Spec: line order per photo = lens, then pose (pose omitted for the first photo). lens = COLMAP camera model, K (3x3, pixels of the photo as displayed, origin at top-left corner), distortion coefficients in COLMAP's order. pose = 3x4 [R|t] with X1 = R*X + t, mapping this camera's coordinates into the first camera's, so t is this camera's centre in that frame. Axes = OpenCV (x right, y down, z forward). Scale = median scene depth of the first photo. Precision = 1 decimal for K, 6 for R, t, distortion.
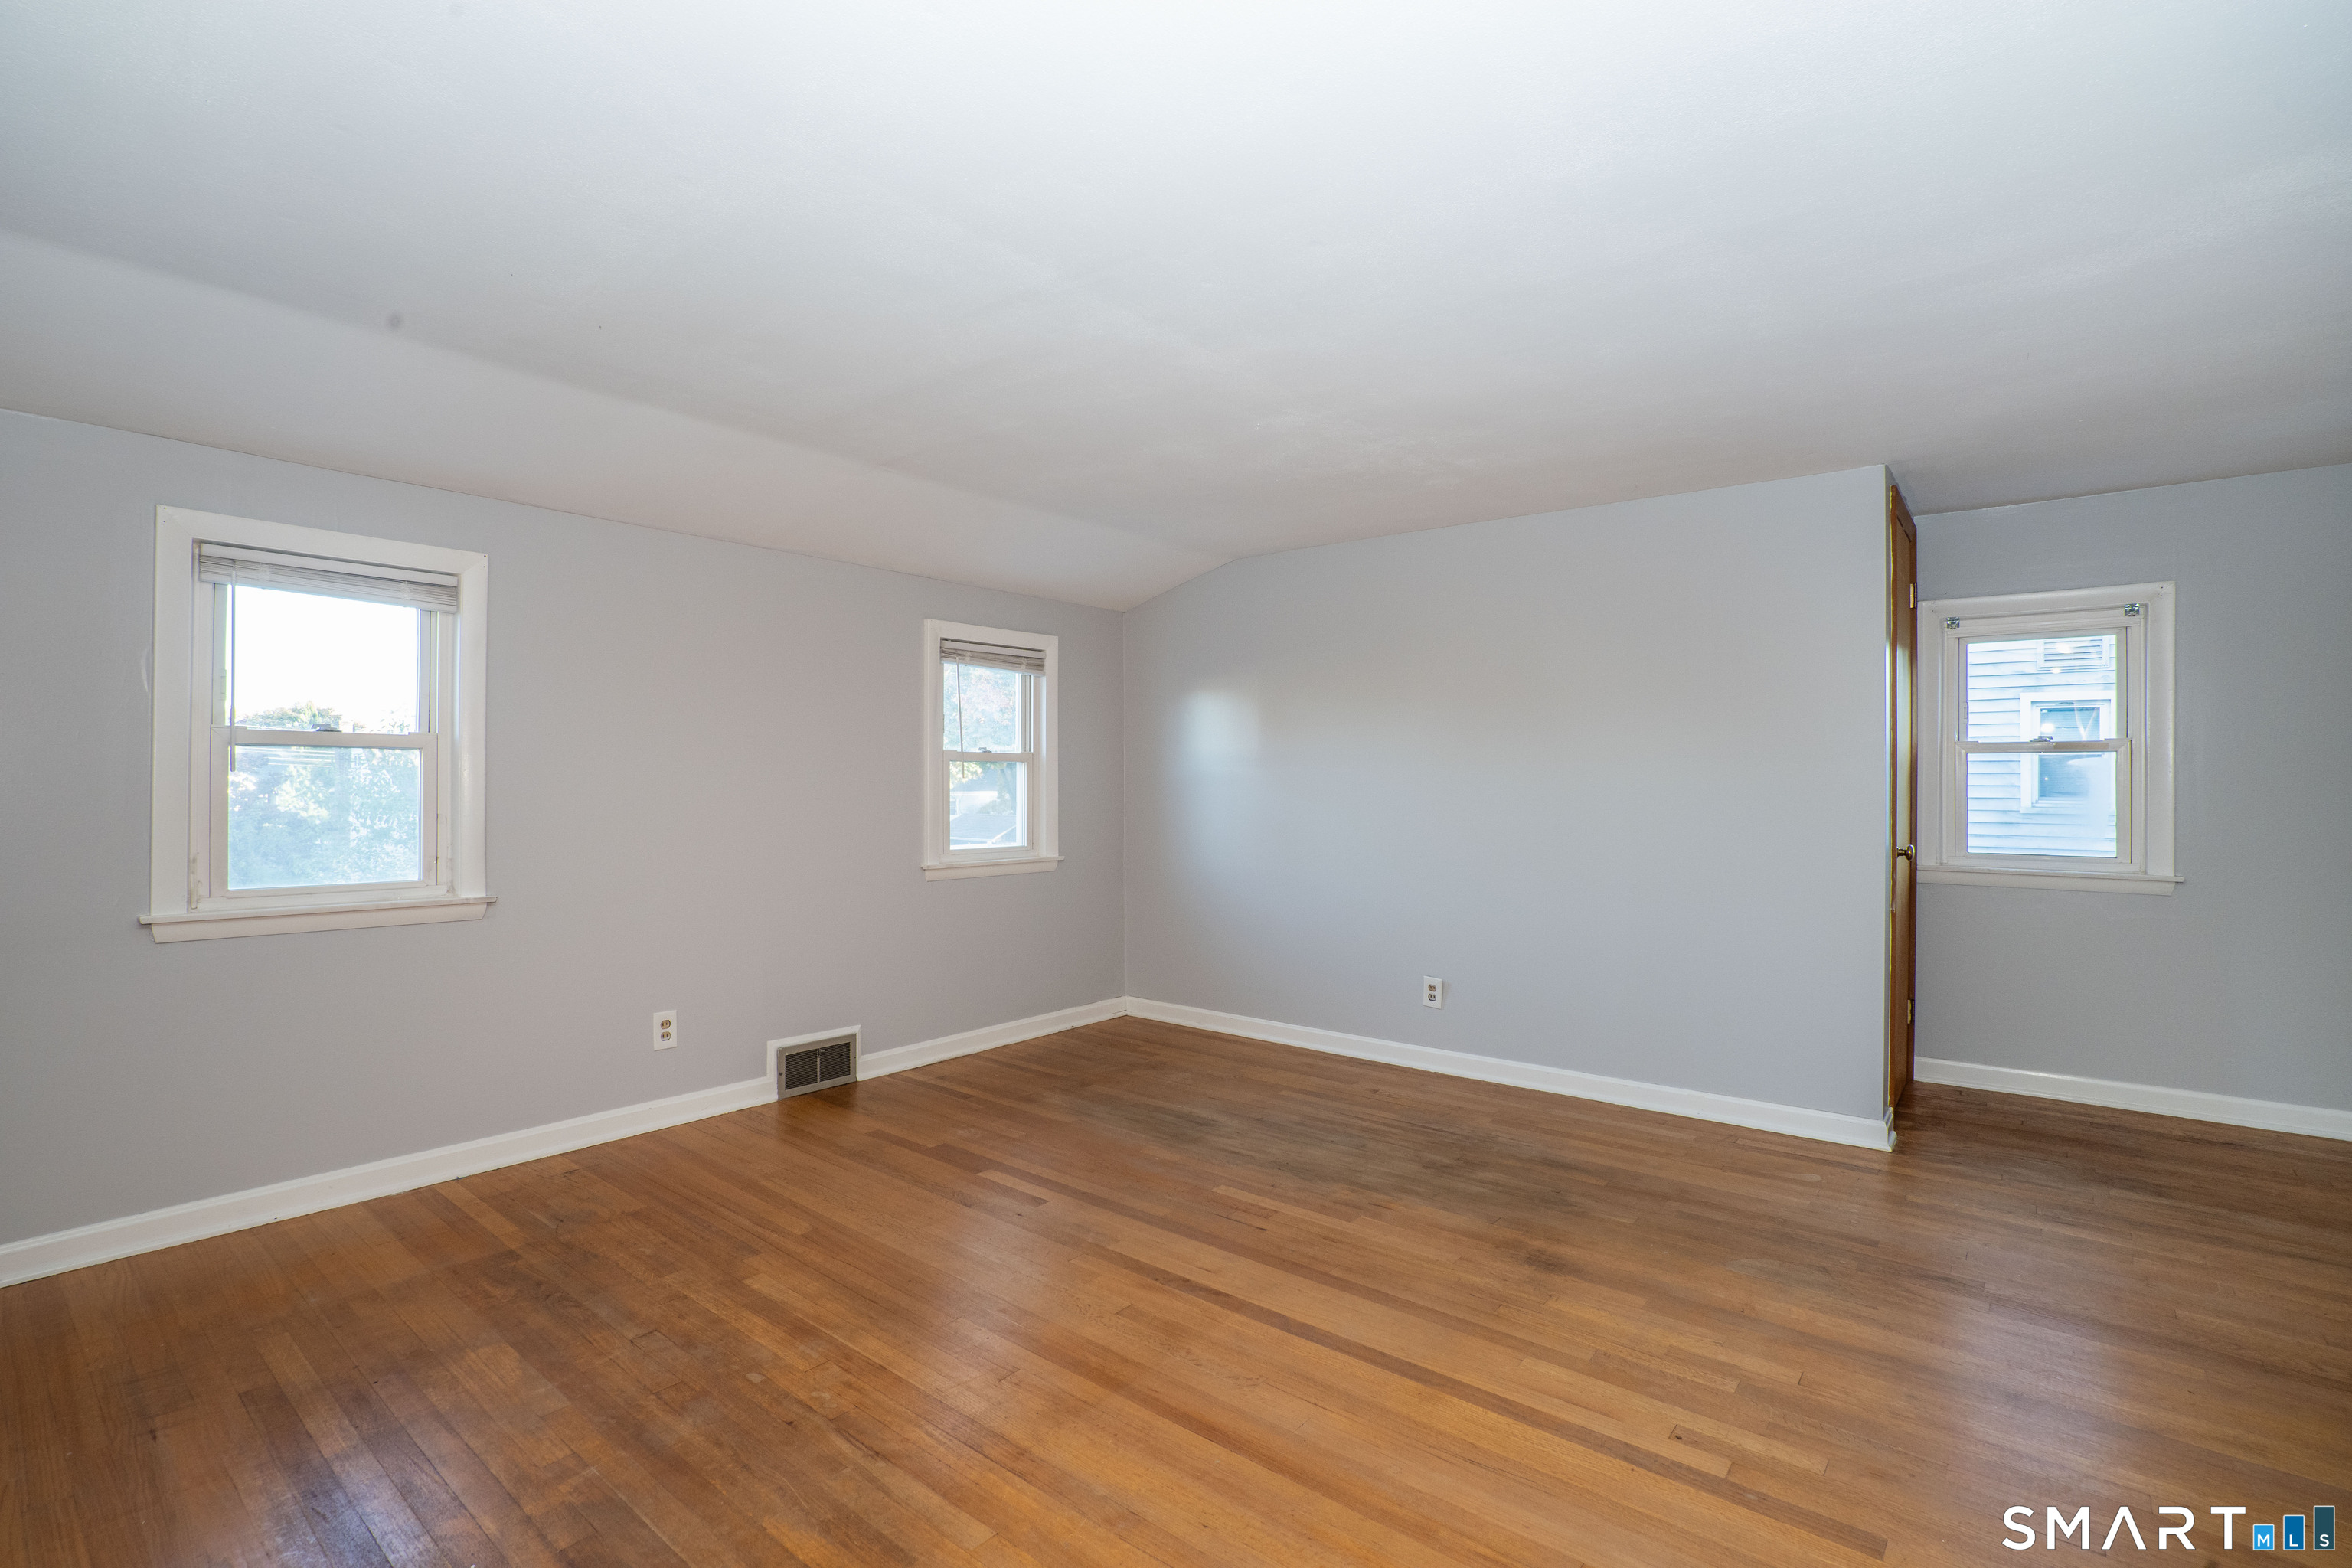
lens RADIAL K [[1078.9, 0, 1165.7], [0, 1078.9, 780.0], [0, 0, 1]] dist [-0.047686, 0.011481]
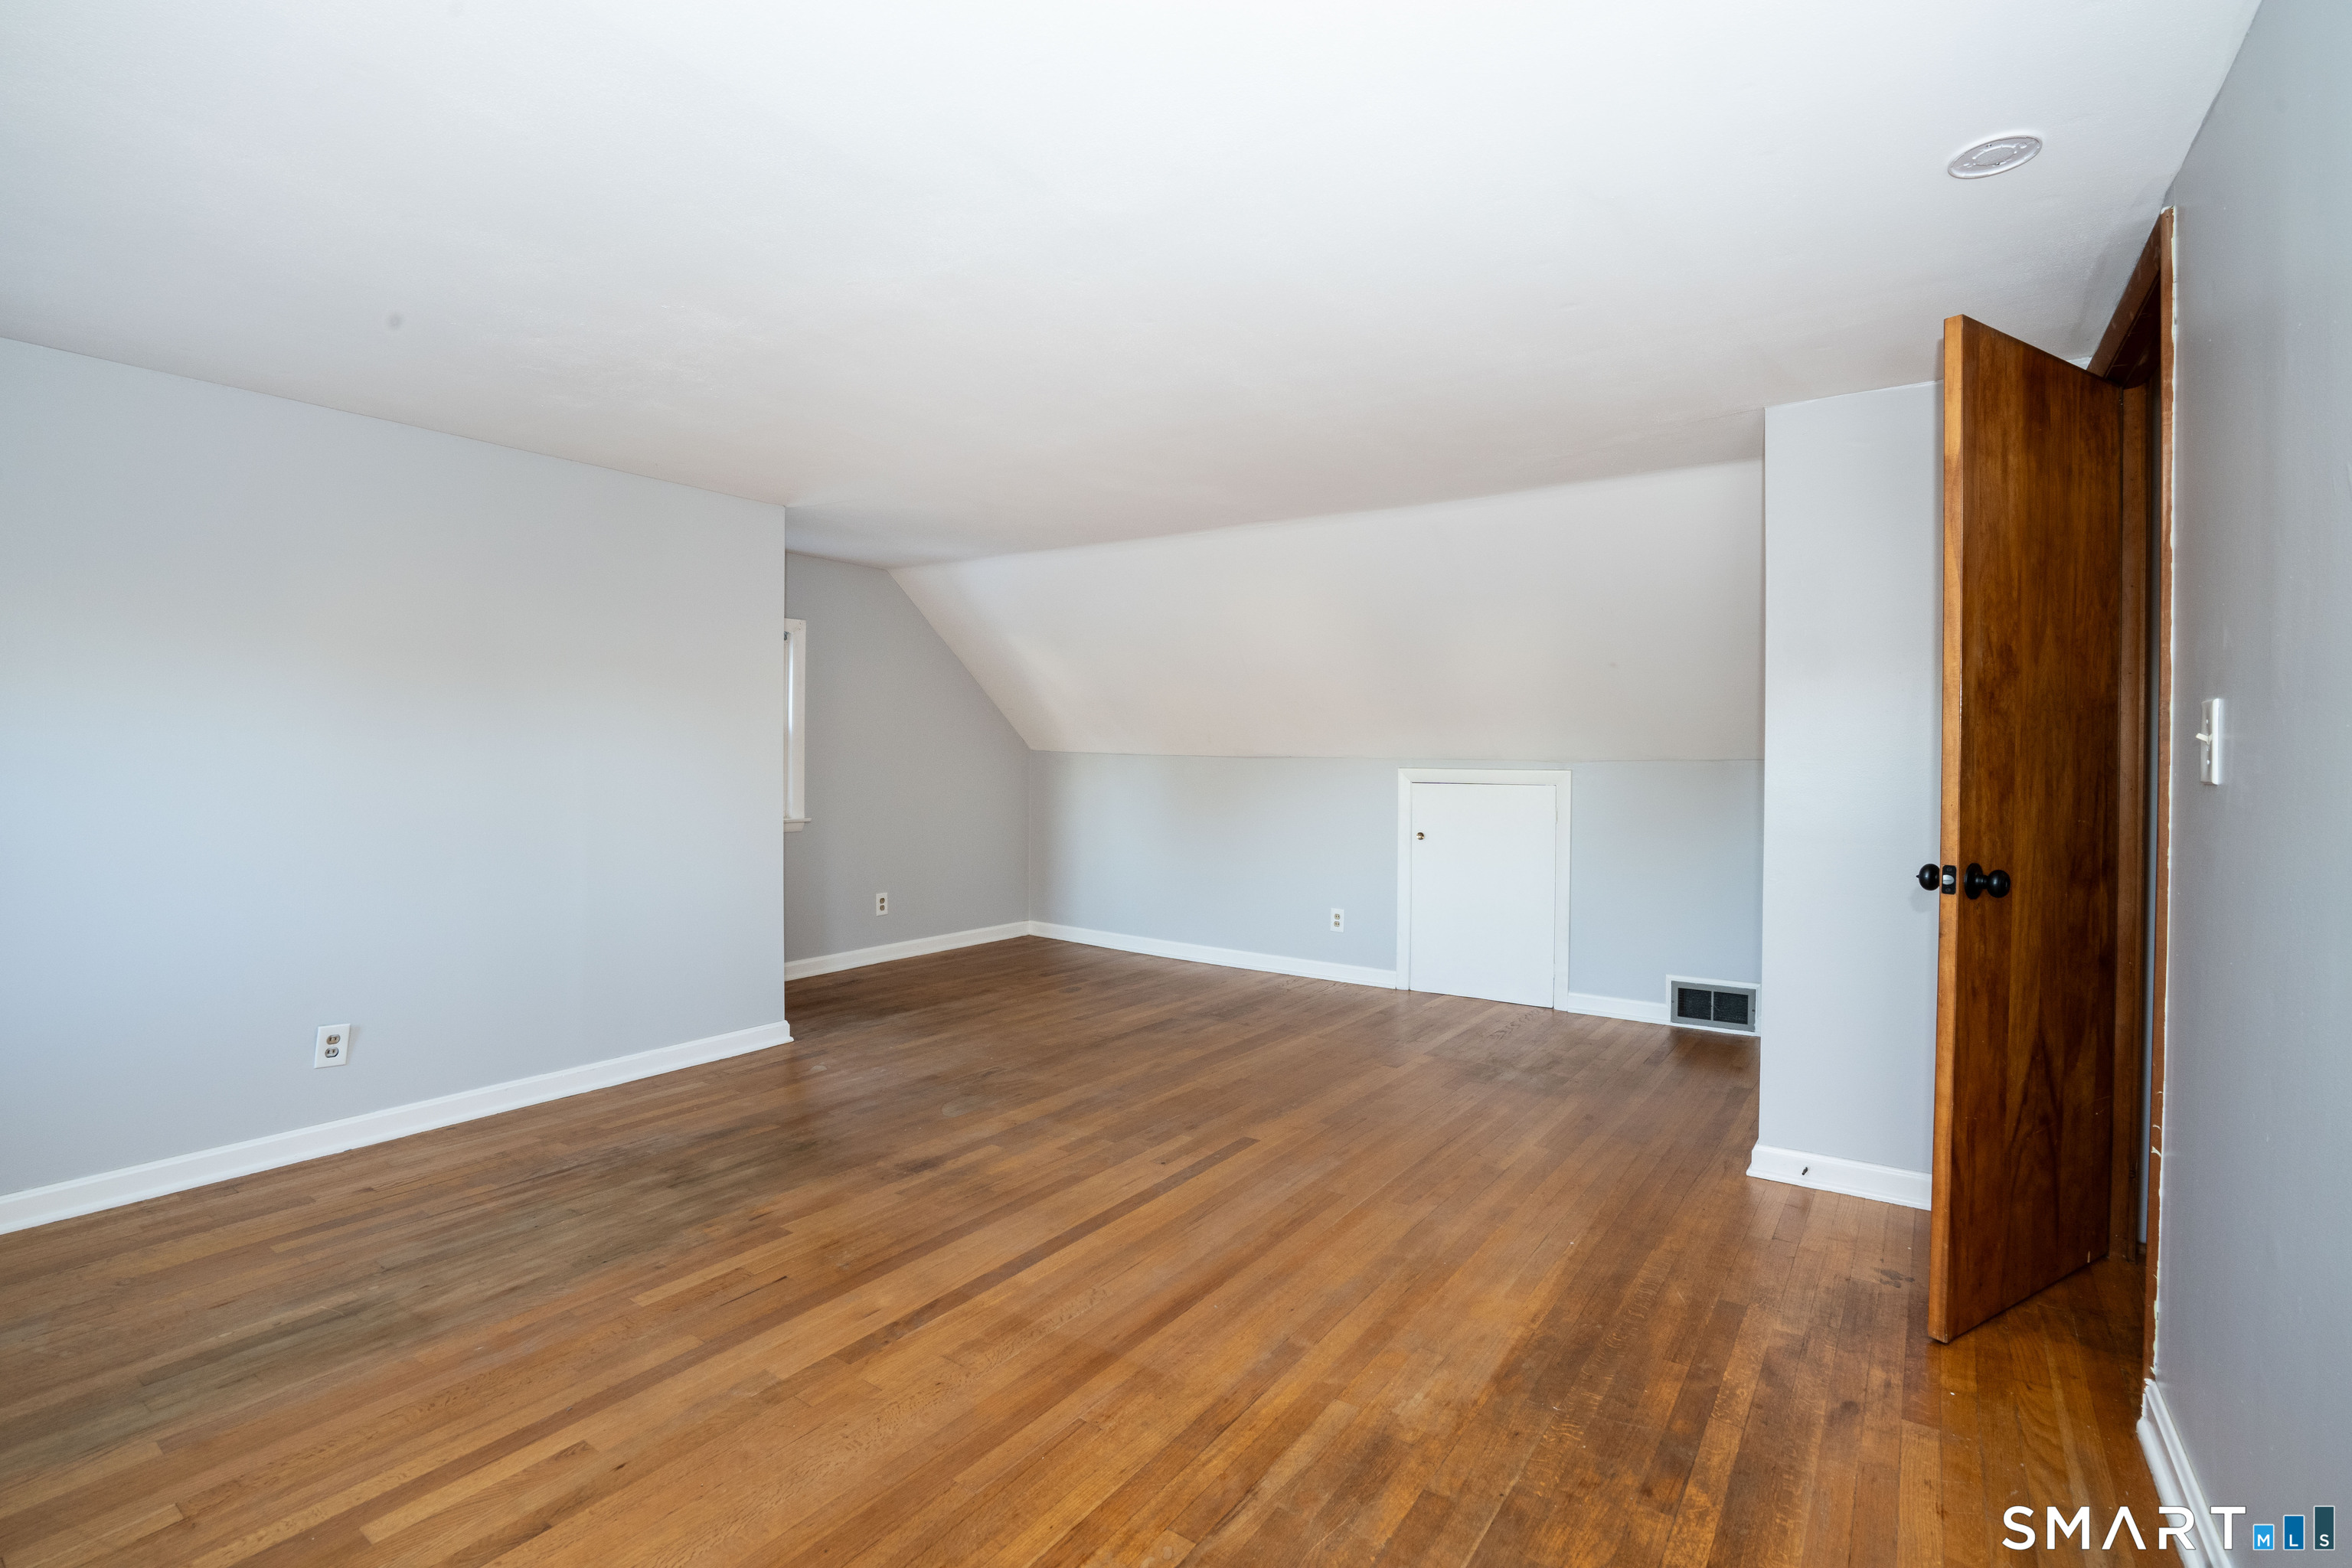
lens RADIAL K [[1078.9, 0, 1171.9], [0, 1078.9, 773.9], [0, 0, 1]] dist [-0.047686, 0.011481]
pose [[-0.079325, -0.018761, 0.996672, -0.673310], [-0.005688, 0.999815, 0.018368, -0.004193], [-0.996833, -0.004212, -0.079417, 0.652885]]
